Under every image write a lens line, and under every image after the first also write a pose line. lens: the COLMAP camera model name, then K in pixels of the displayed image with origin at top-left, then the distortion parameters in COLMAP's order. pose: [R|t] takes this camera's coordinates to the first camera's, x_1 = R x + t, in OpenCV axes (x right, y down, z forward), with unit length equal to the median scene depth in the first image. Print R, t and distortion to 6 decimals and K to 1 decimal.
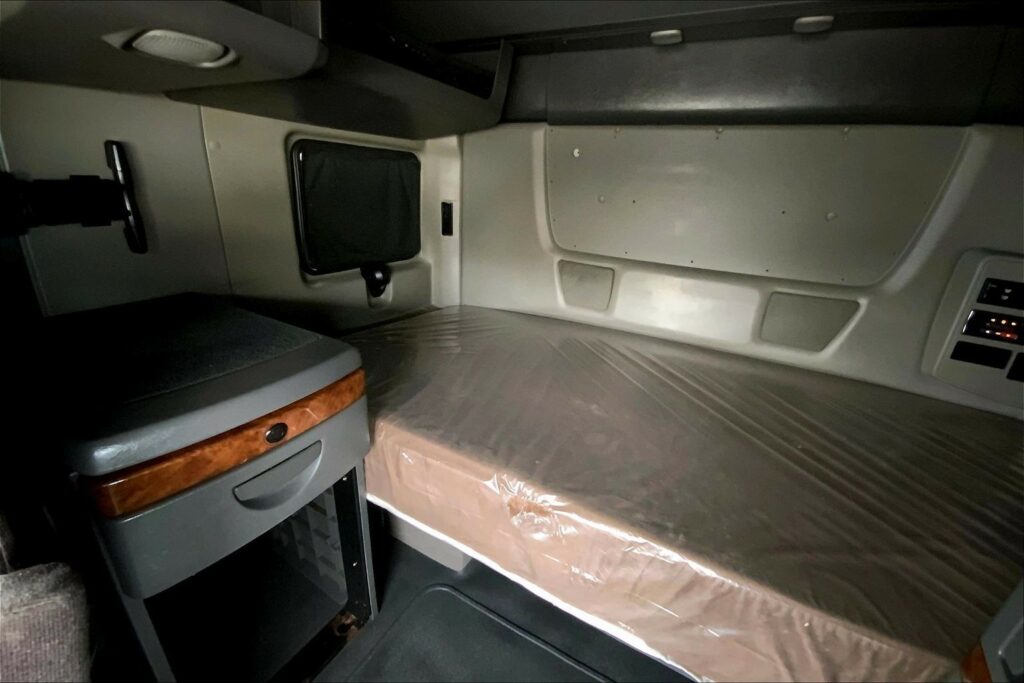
lens RADIAL K [[404.7, 0, 512.0], [0, 404.7, 341.5], [0, 0, 1]] dist [-0.021489, -0.000238]
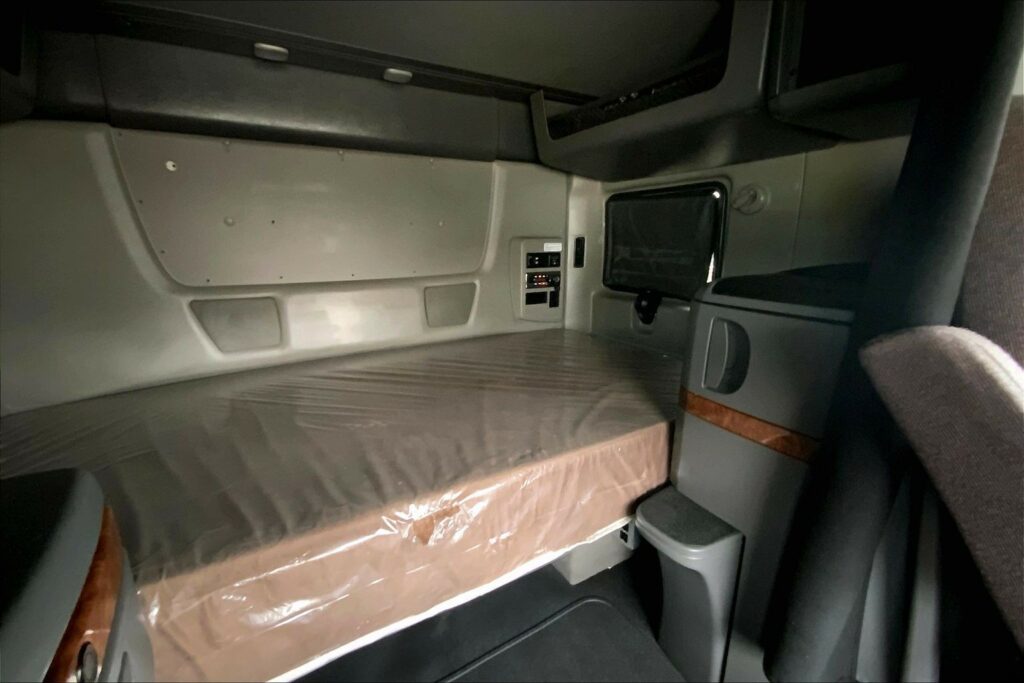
lens RADIAL K [[404.7, 0, 512.0], [0, 404.7, 341.5], [0, 0, 1]] dist [-0.021489, -0.000238]
pose [[0.494378, -0.265636, 0.827664, -0.490271], [0.339994, 0.935398, 0.097129, 0.004543], [-0.799996, 0.233382, 0.552755, 0.244763]]
